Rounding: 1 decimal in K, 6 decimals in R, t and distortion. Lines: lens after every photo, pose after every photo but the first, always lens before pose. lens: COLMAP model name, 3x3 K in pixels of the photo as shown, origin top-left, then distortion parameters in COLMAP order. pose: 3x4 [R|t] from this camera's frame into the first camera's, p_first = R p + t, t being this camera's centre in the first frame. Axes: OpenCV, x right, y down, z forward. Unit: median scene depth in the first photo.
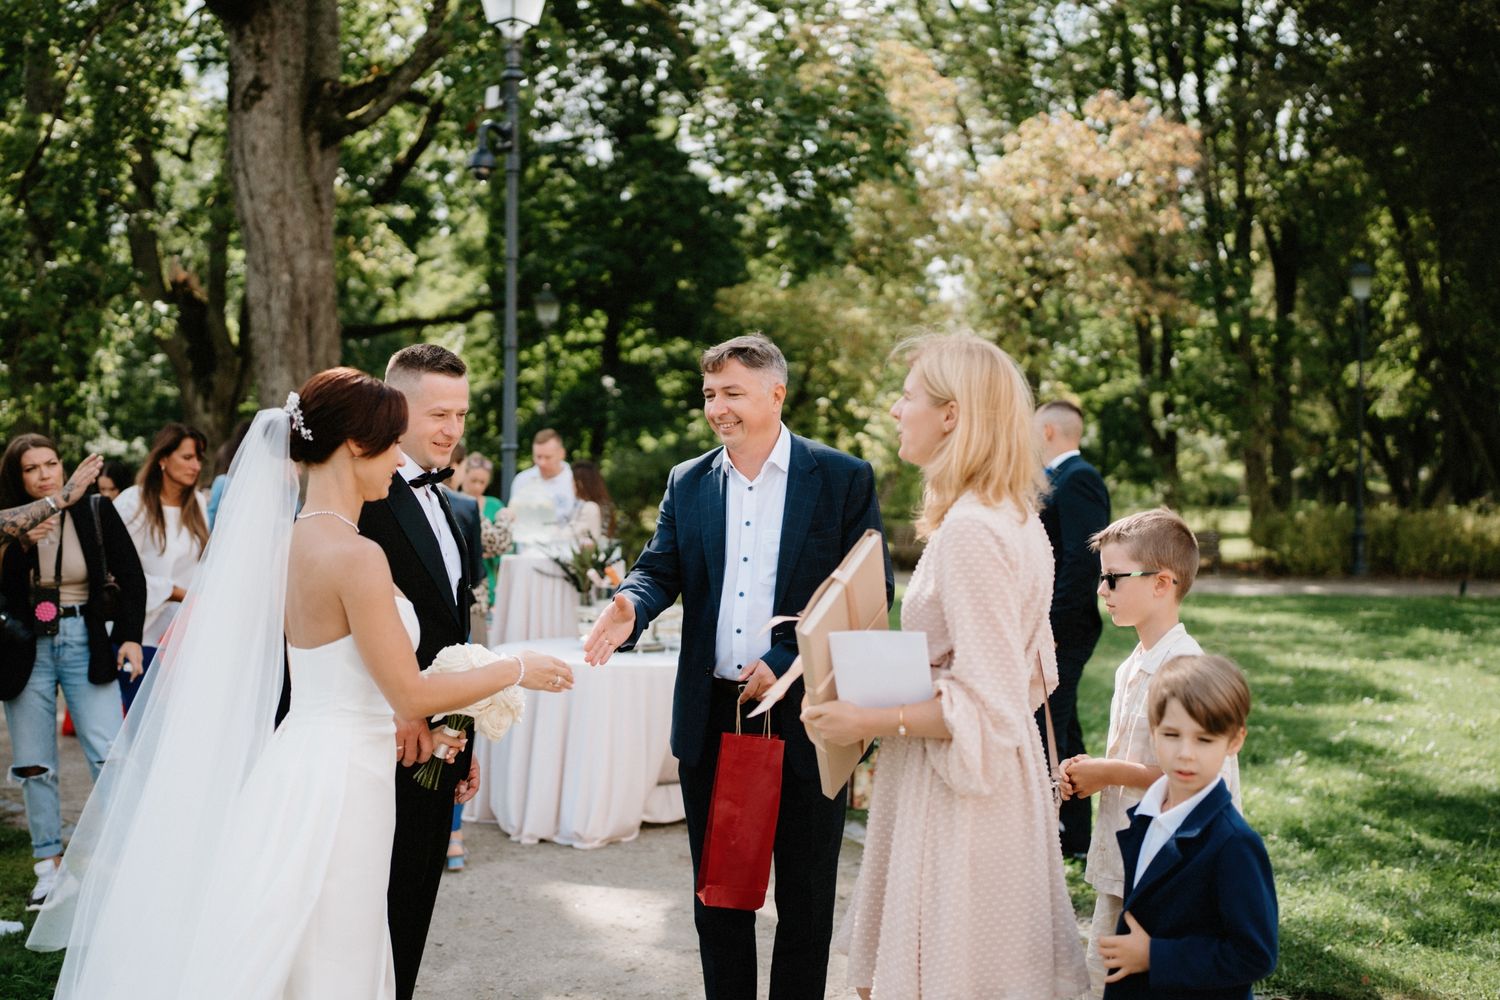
lens RADIAL K [[1458.6, 0, 750.0], [0, 1458.6, 500.0], [0, 0, 1]] dist [-0.061534, 0.192903]
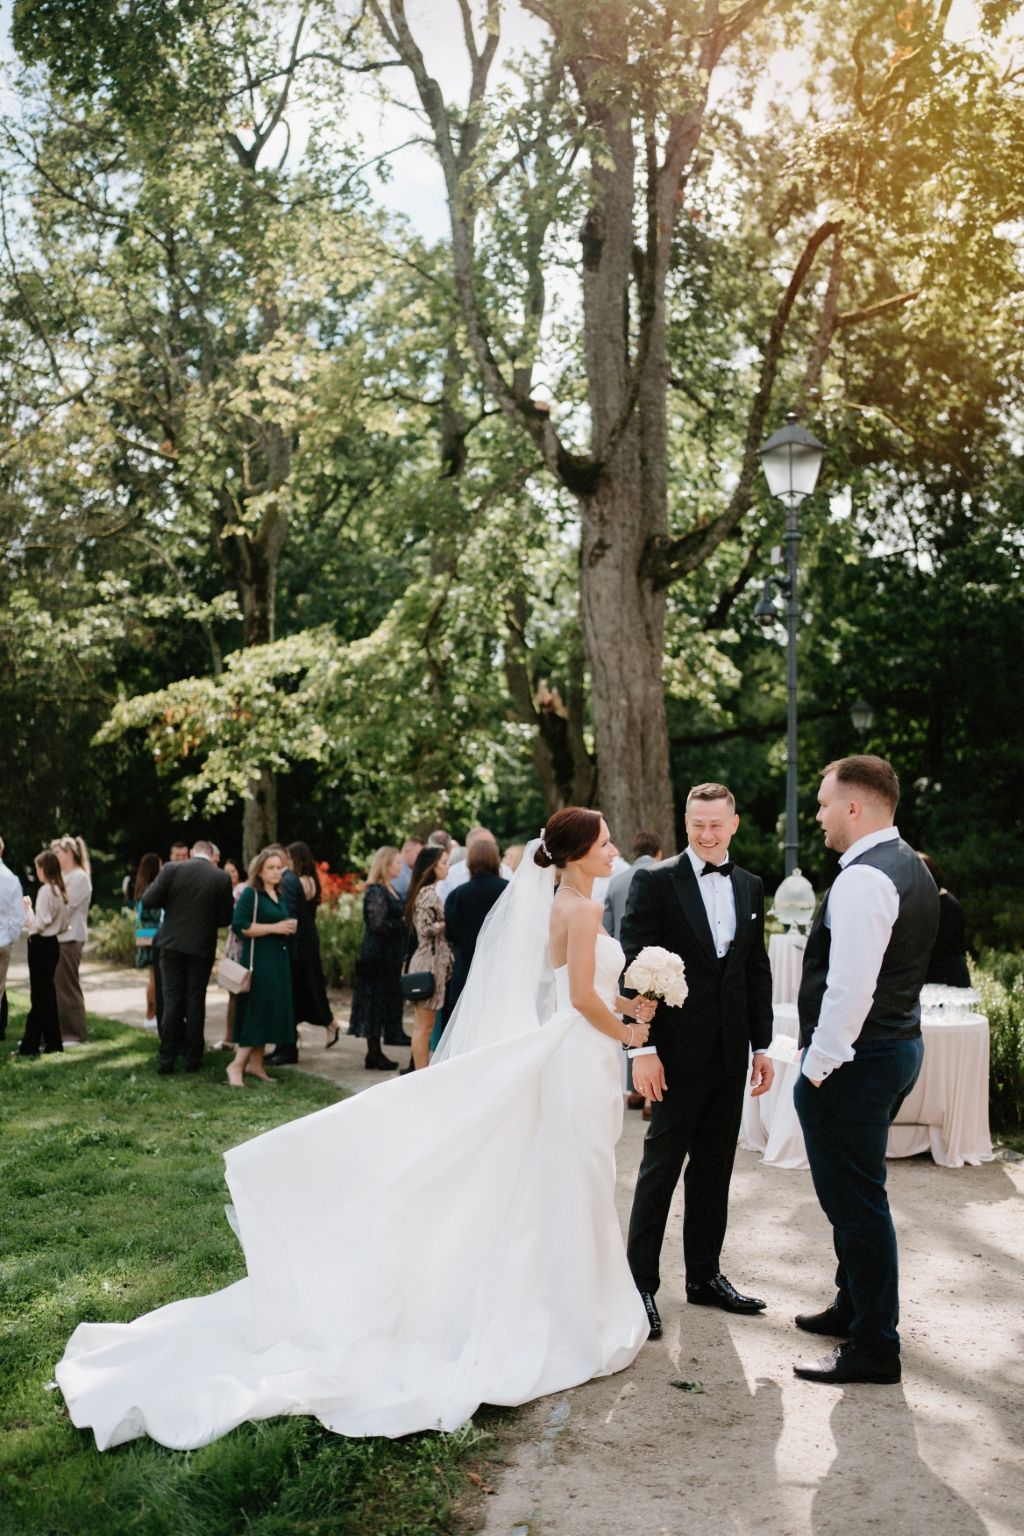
lens RADIAL K [[1493.6, 0, 512.0], [0, 1493.6, 768.0], [0, 0, 1]] dist [-0.061534, 0.192903]
pose [[0.919027, -0.020942, -0.393637, 0.048975], [-0.013320, 0.996368, -0.084107, 0.000872], [0.393969, 0.082540, 0.915410, -0.092037]]
